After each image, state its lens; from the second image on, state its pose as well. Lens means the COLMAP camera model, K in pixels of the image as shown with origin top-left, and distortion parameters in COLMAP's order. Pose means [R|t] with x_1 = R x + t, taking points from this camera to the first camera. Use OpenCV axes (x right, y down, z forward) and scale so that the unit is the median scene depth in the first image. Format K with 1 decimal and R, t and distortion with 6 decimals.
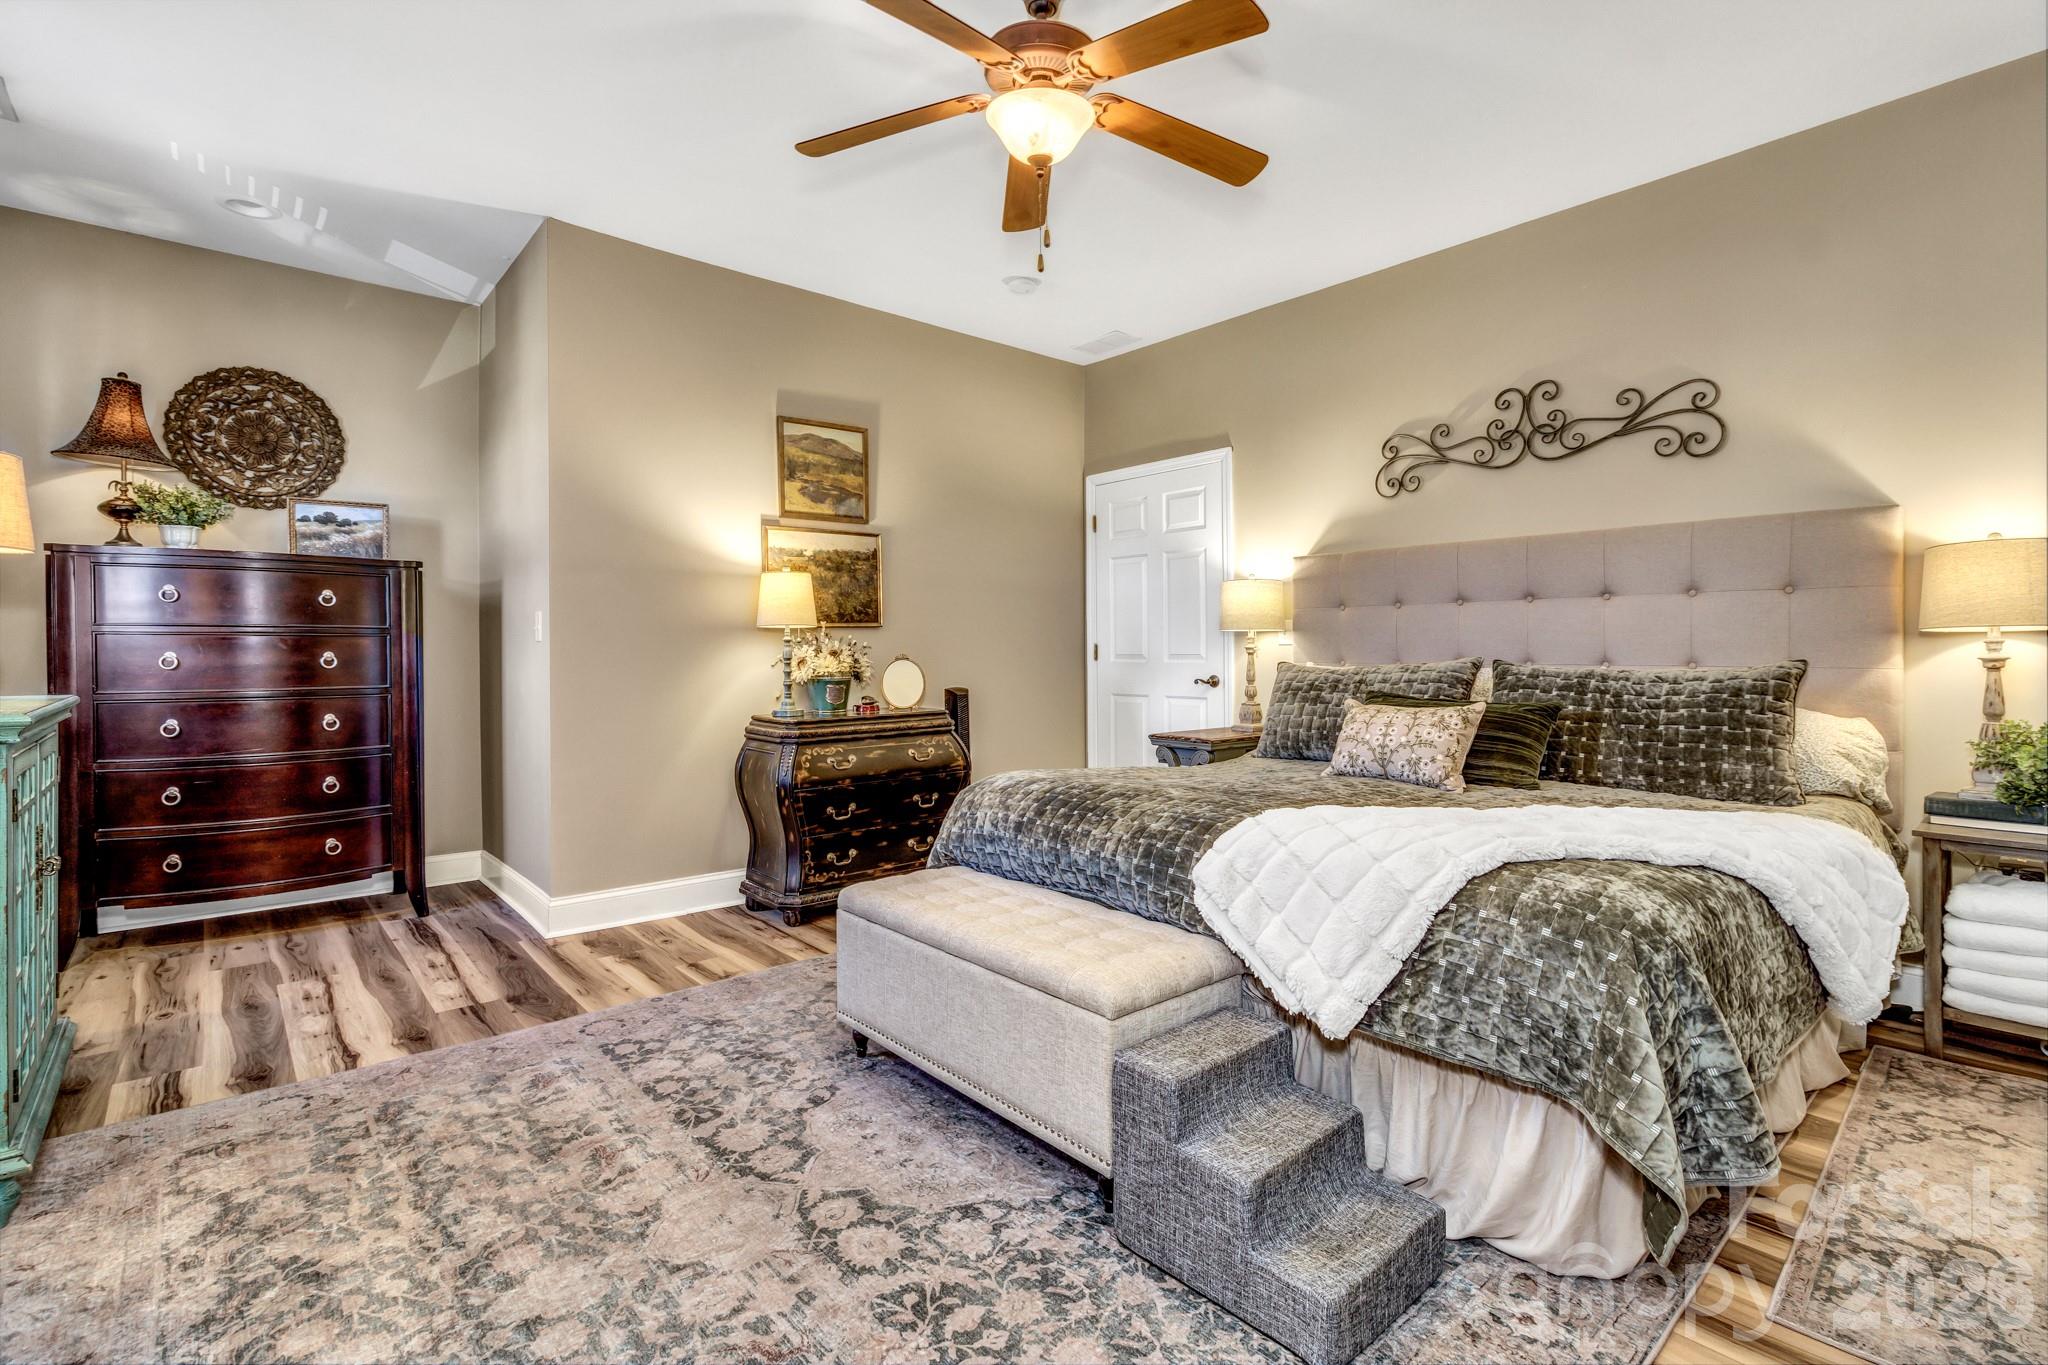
lens RADIAL K [[942.2, 0, 1032.6], [0, 942.2, 661.9], [0, 0, 1]] dist [0.003615, 0.001191]
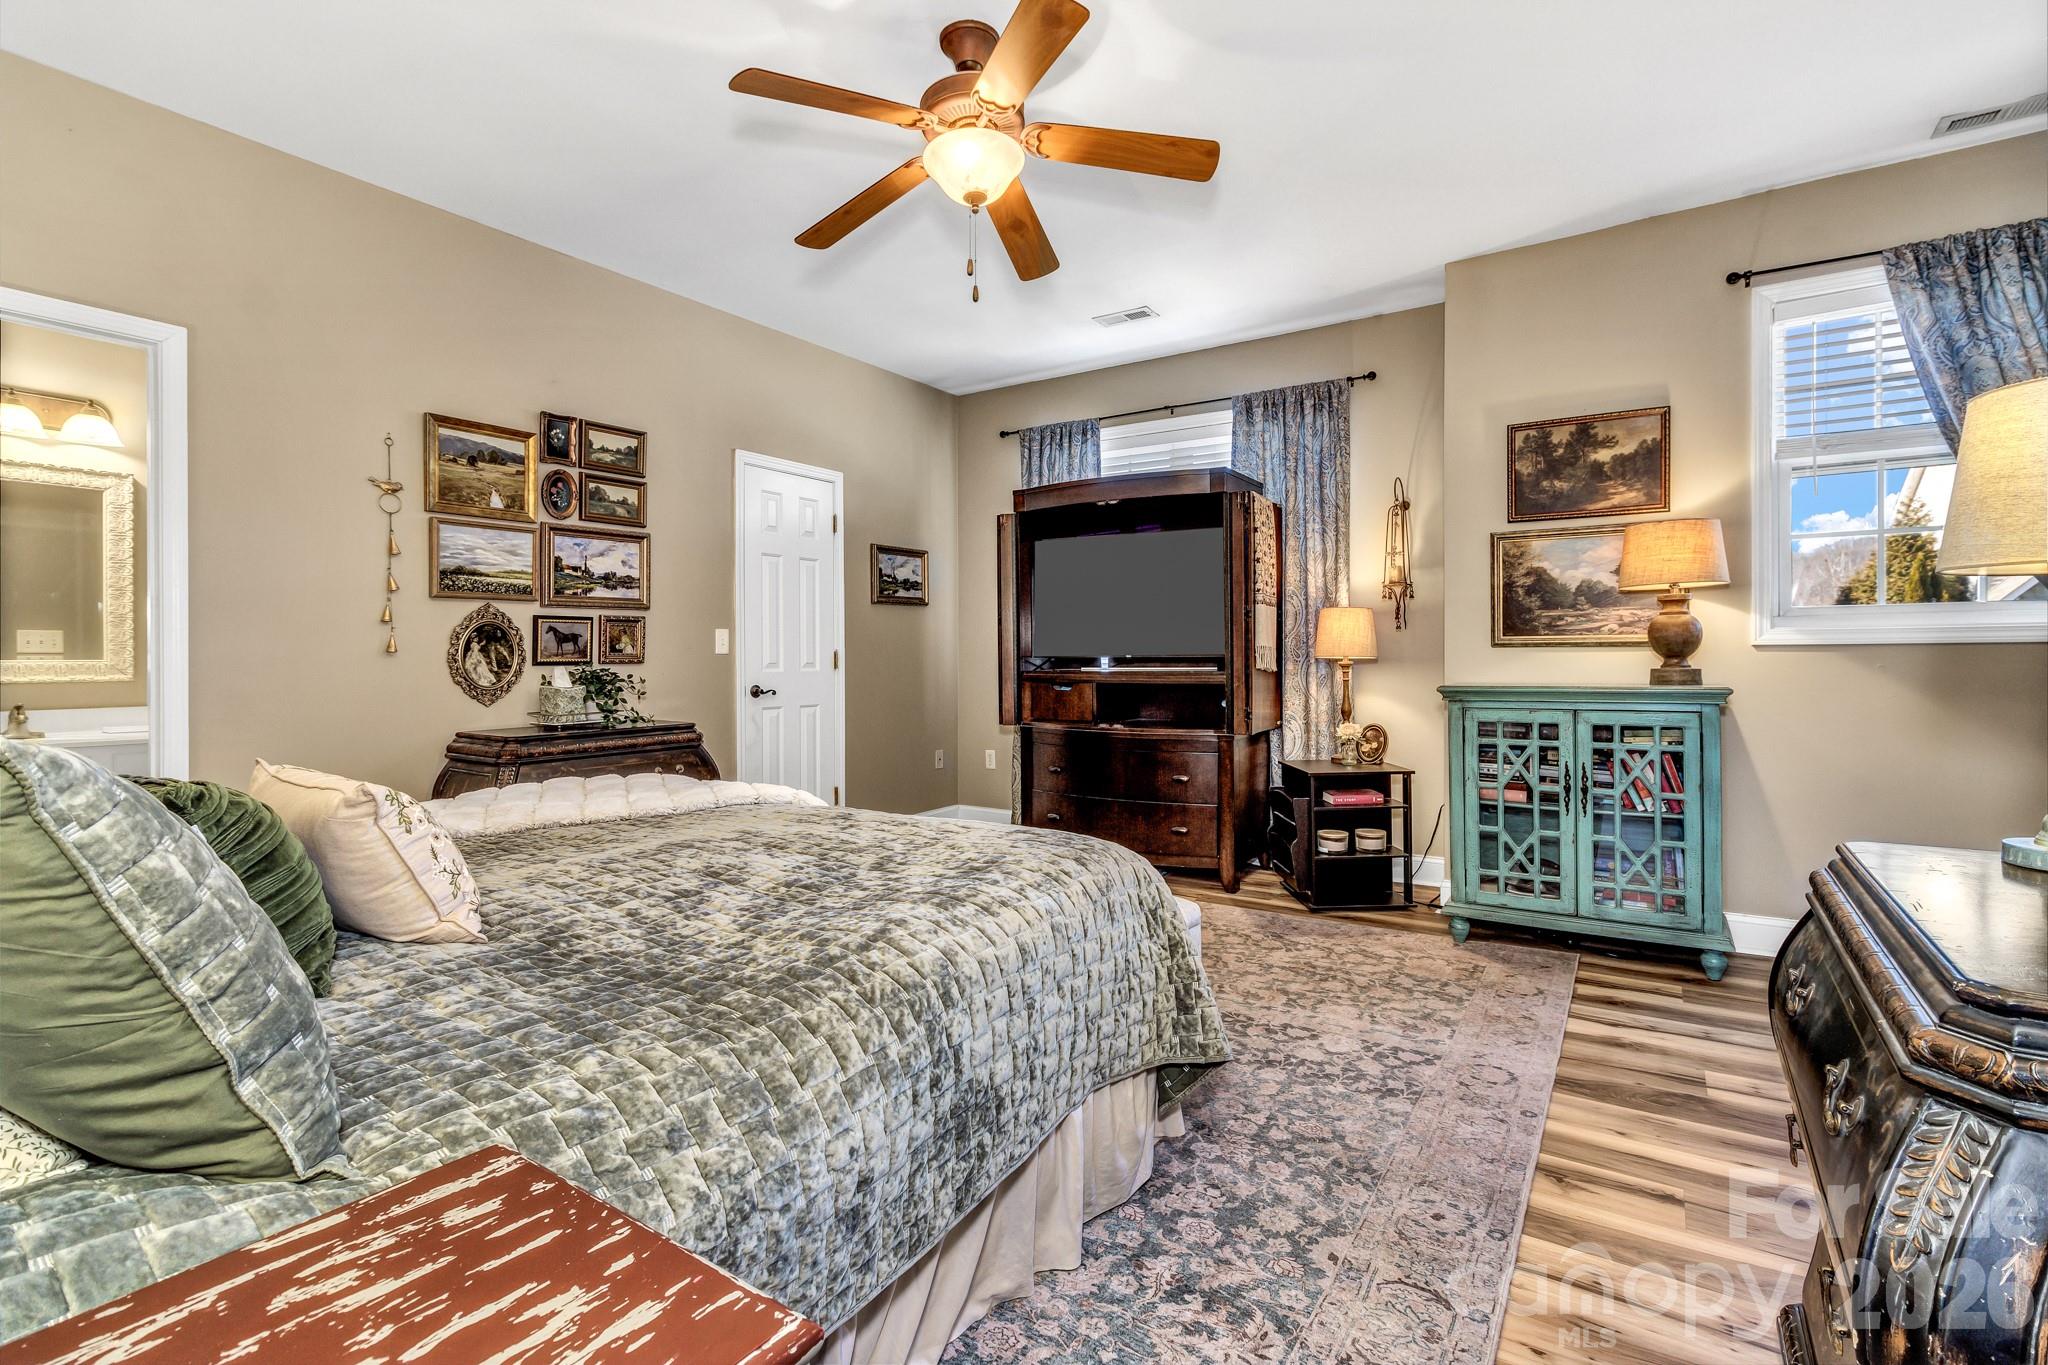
lens RADIAL K [[942.2, 0, 1032.6], [0, 942.2, 661.9], [0, 0, 1]] dist [0.003615, 0.001191]
pose [[-0.965223, 0.008949, -0.261275, 0.148439], [0.005570, 0.999891, 0.013672, -0.015099], [0.261369, 0.011742, -0.965168, 1.323365]]
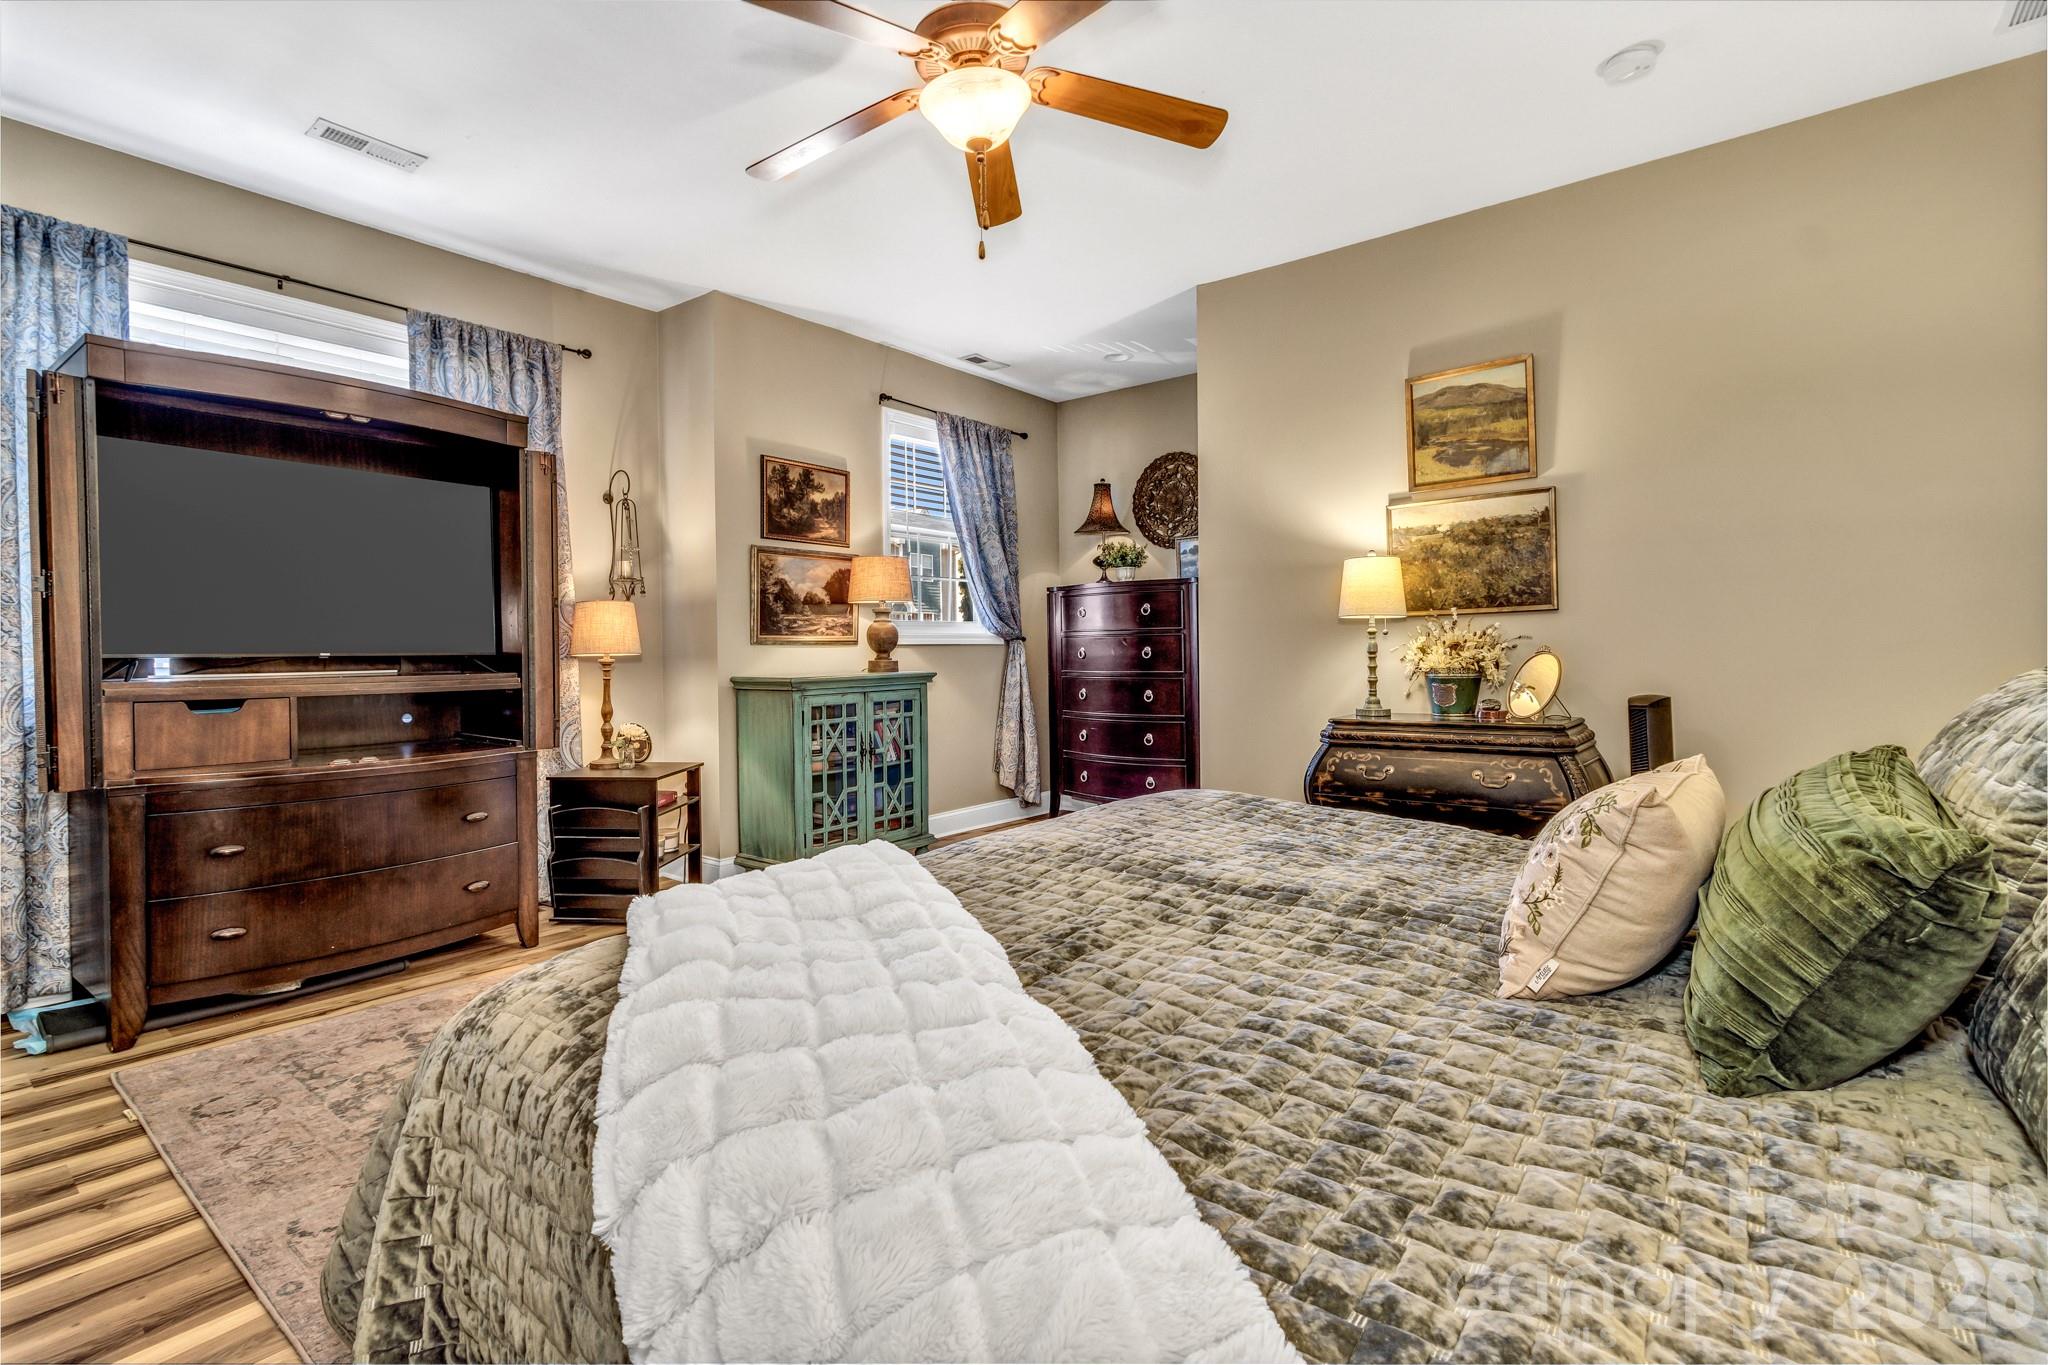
lens RADIAL K [[950.1, 0, 1019.5], [0, 950.1, 662.7], [0, 0, 1]] dist [0.000251, -0.000018]
pose [[0.173158, 0.014517, -0.984787, 0.640148], [0.002159, 0.999883, 0.015119, -0.008915], [0.984892, -0.004744, 0.173107, 0.554327]]
